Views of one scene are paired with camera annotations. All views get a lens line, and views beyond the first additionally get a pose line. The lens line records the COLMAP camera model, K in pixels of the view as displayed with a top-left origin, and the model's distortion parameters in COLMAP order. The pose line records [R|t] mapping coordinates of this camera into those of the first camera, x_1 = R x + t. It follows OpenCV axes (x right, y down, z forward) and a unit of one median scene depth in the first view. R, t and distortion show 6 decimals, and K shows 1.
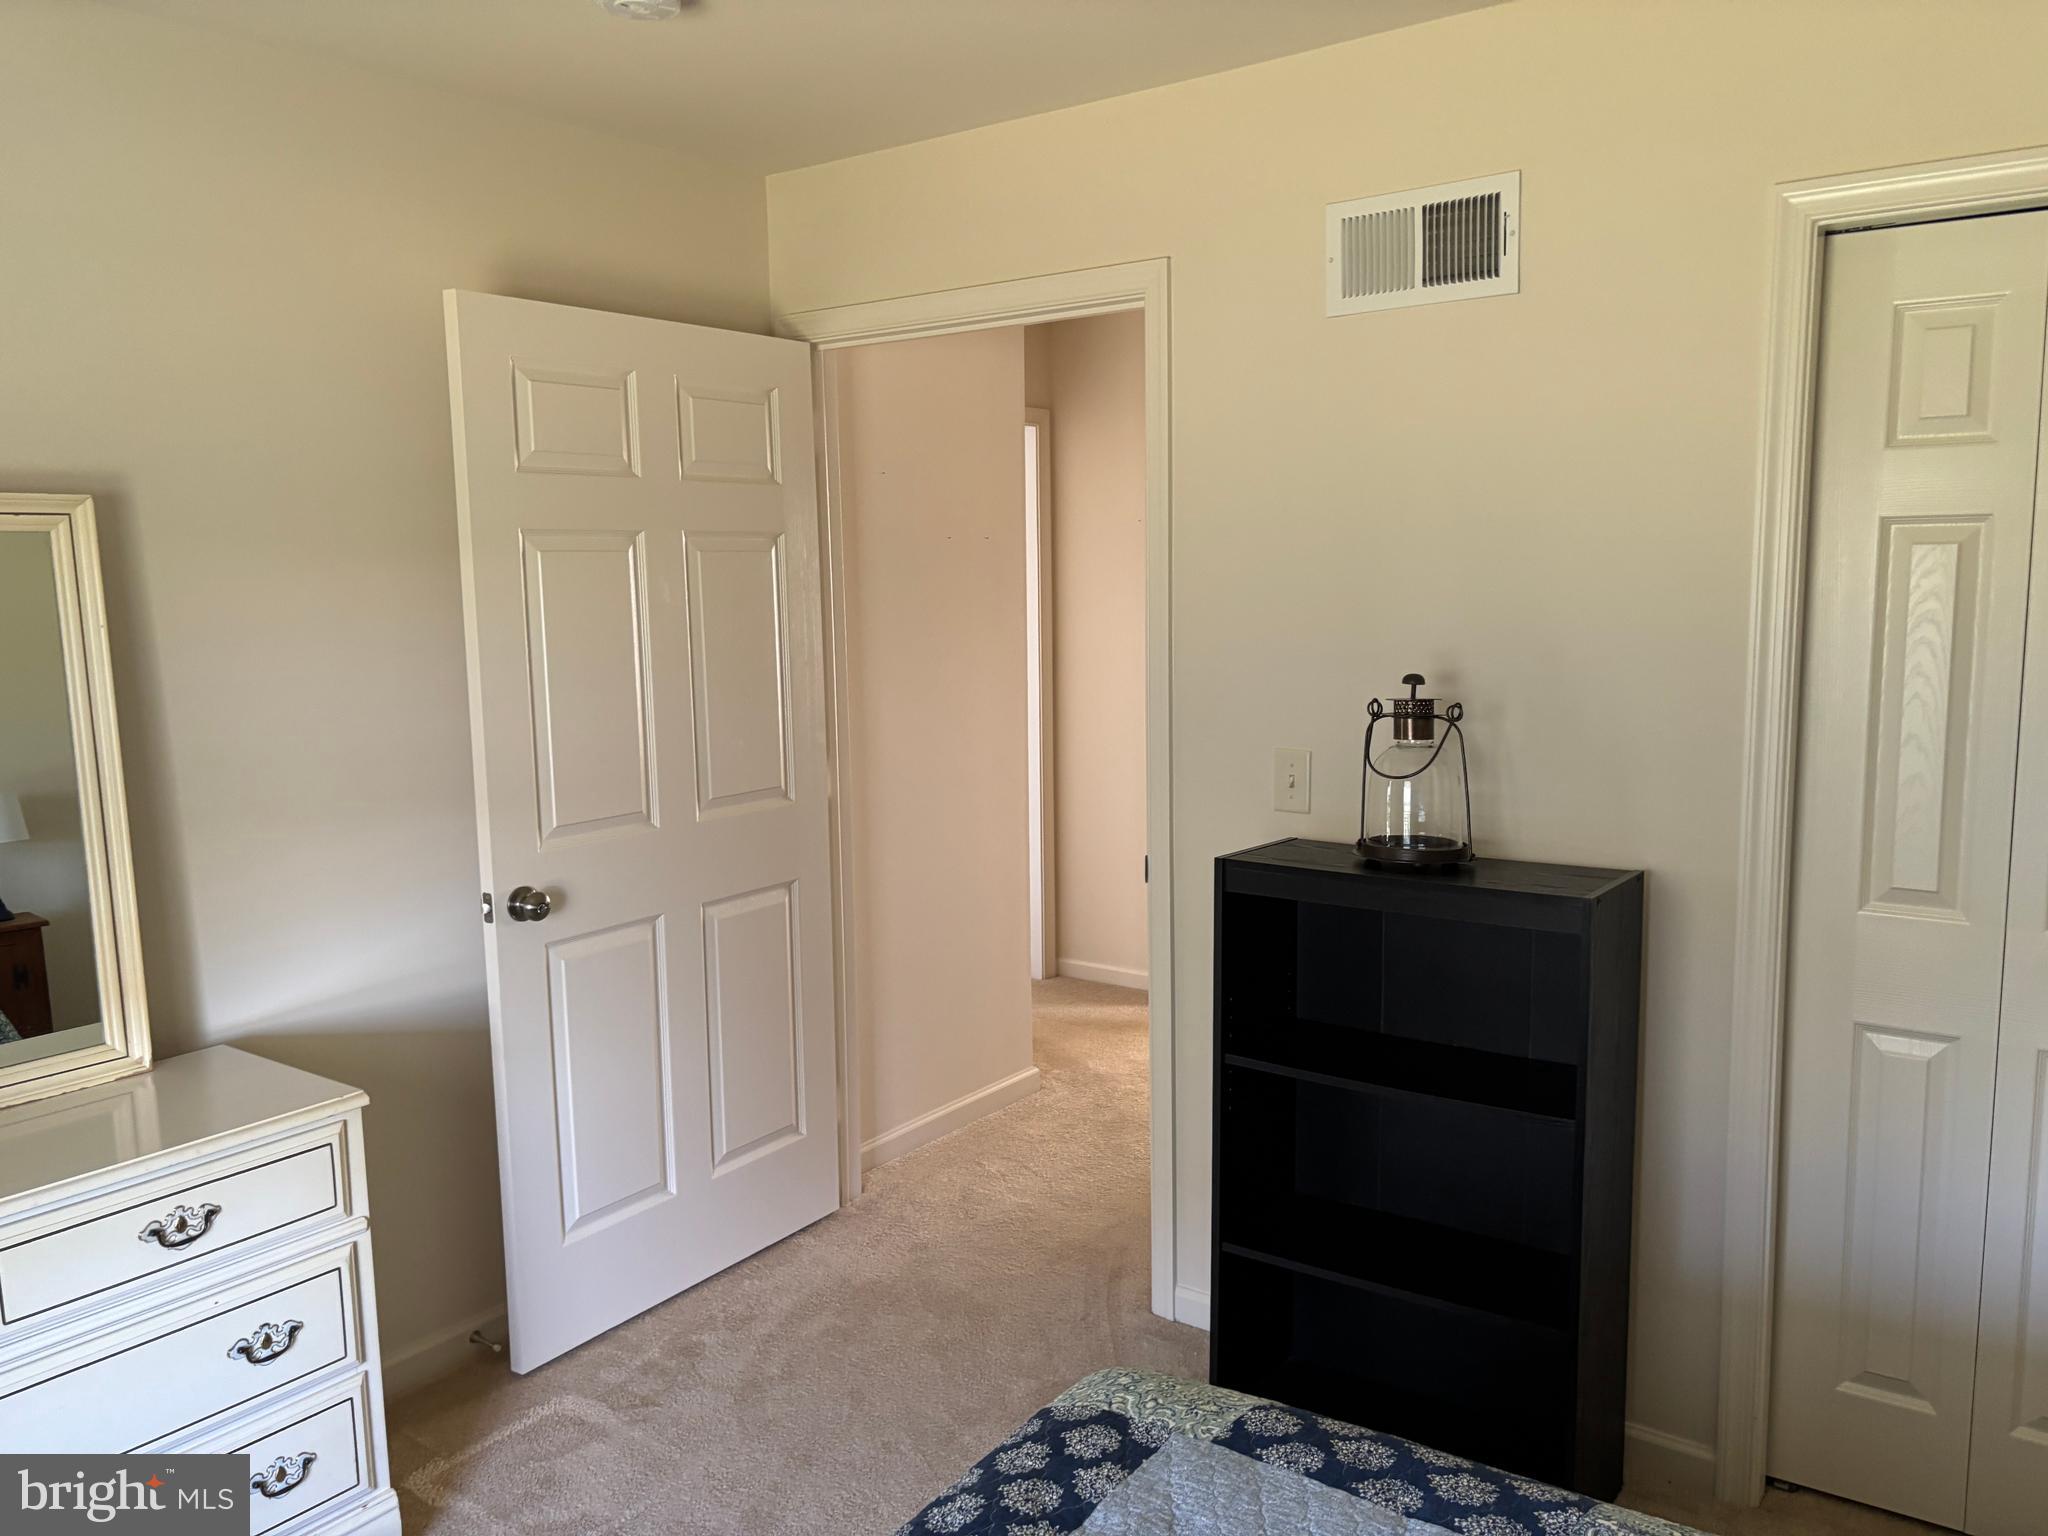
lens RADIAL K [[1535.6, 0, 1024.0], [0, 1535.6, 770.4], [0, 0, 1]] dist [0.025613, -0.013178]
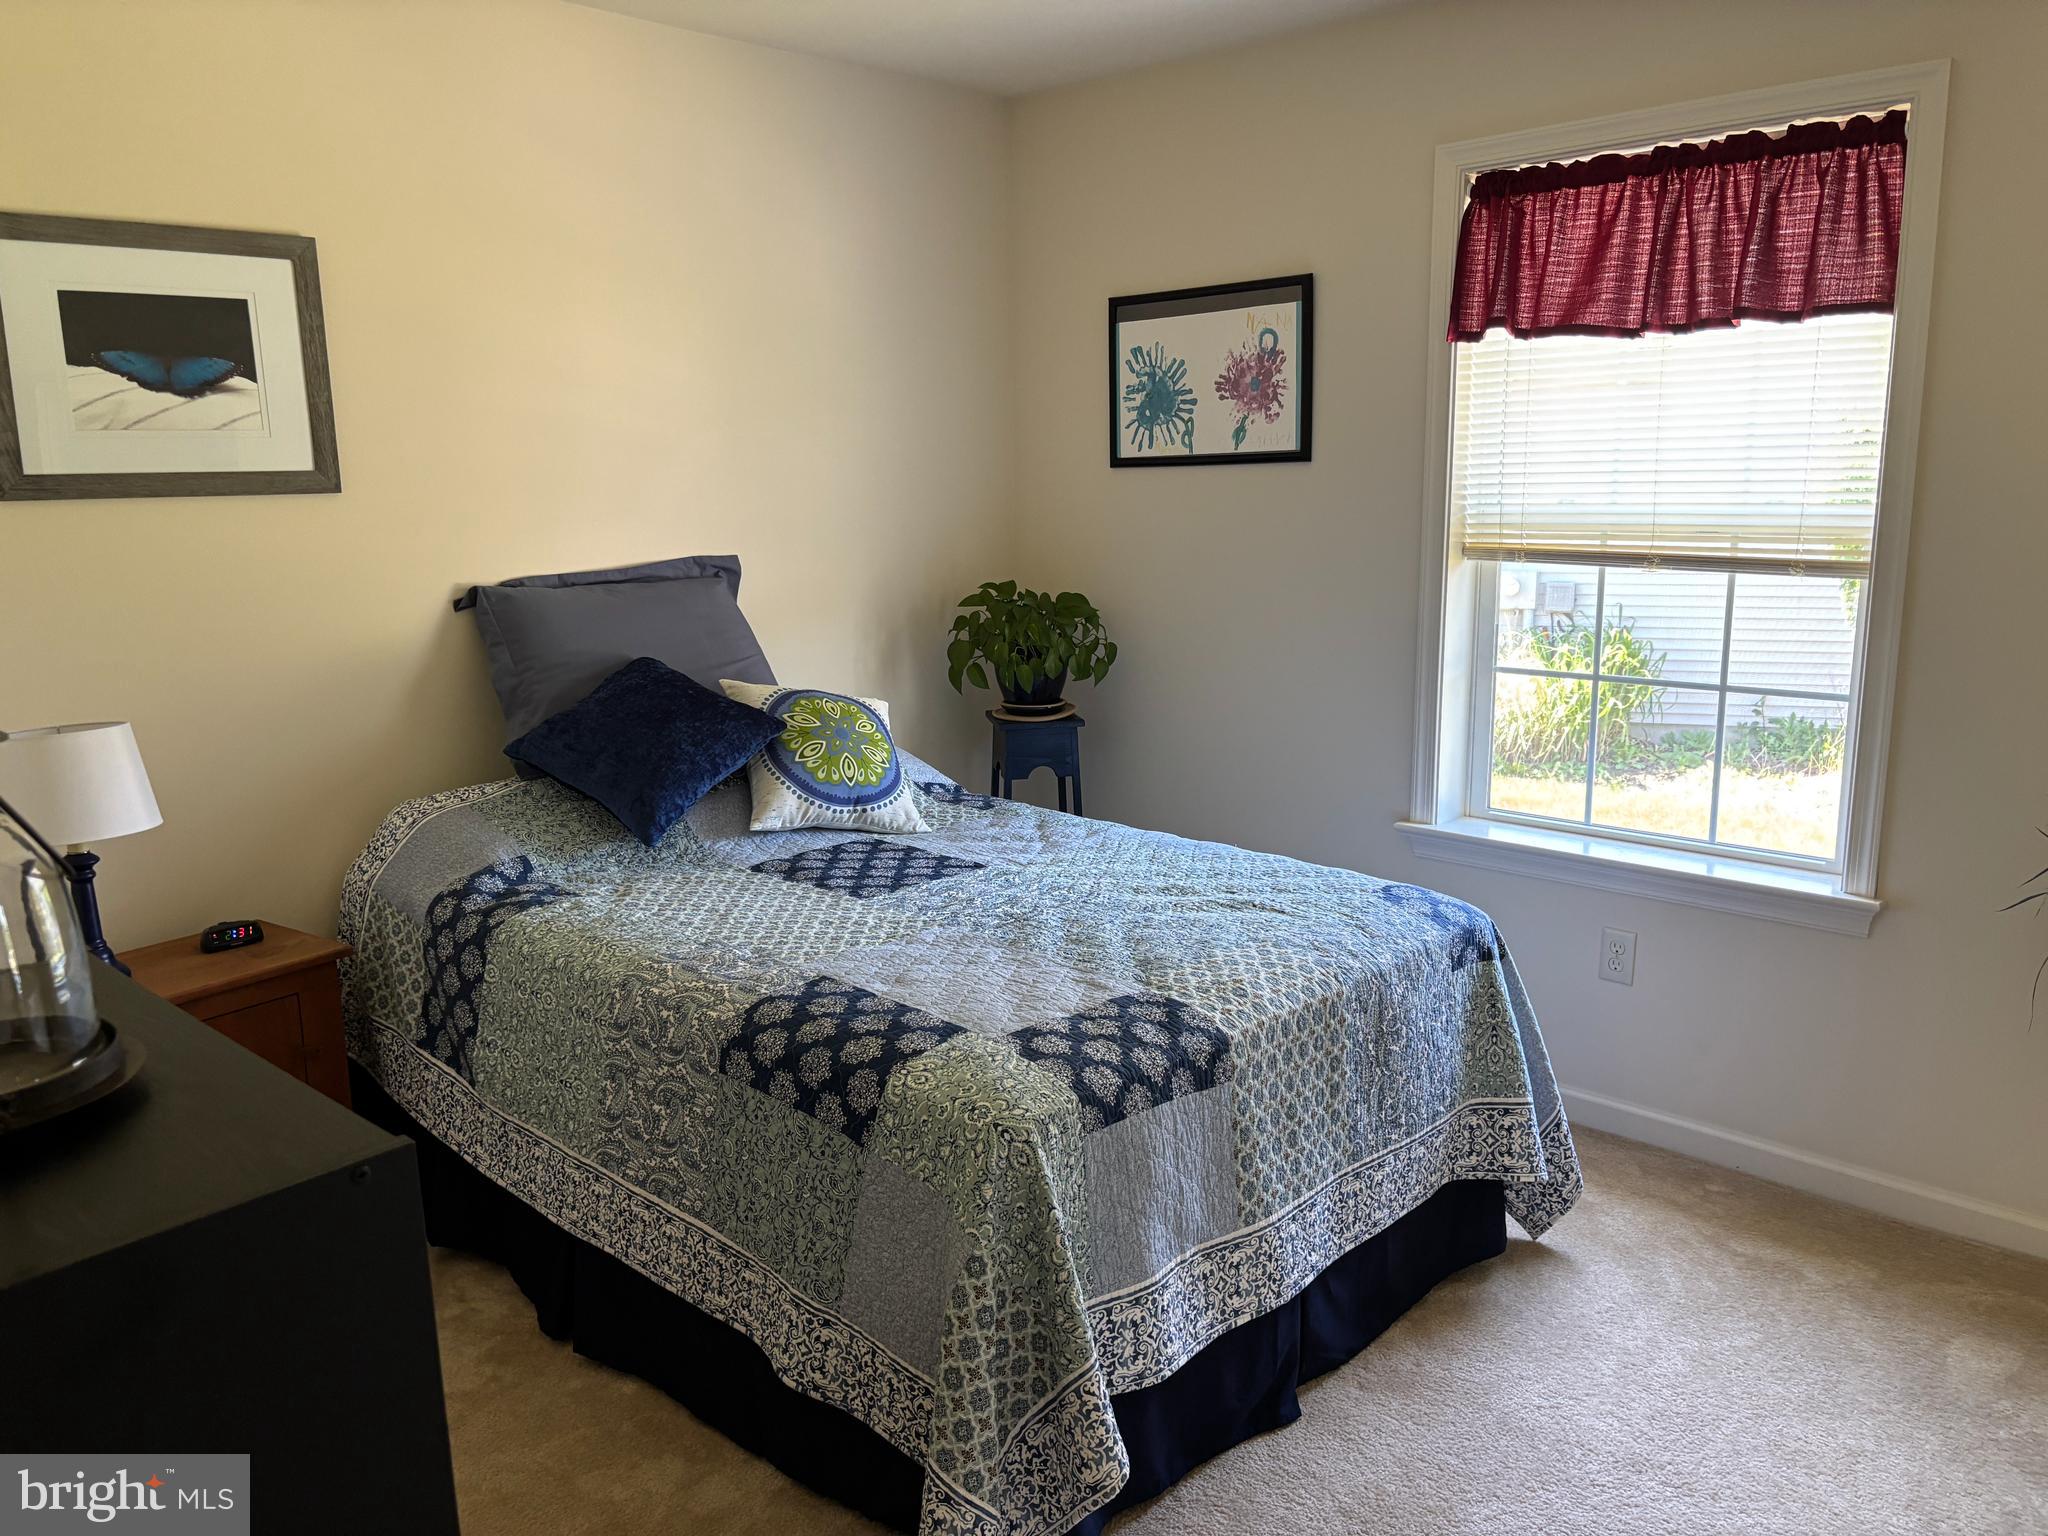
lens RADIAL K [[1535.6, 0, 1023.5], [0, 1535.6, 768.1], [0, 0, 1]] dist [0.025613, -0.013178]
pose [[-0.989860, 0.005489, 0.141937, -0.130925], [0.051433, 0.945296, 0.322135, -0.250039], [-0.132405, 0.326169, -0.935993, 2.244325]]
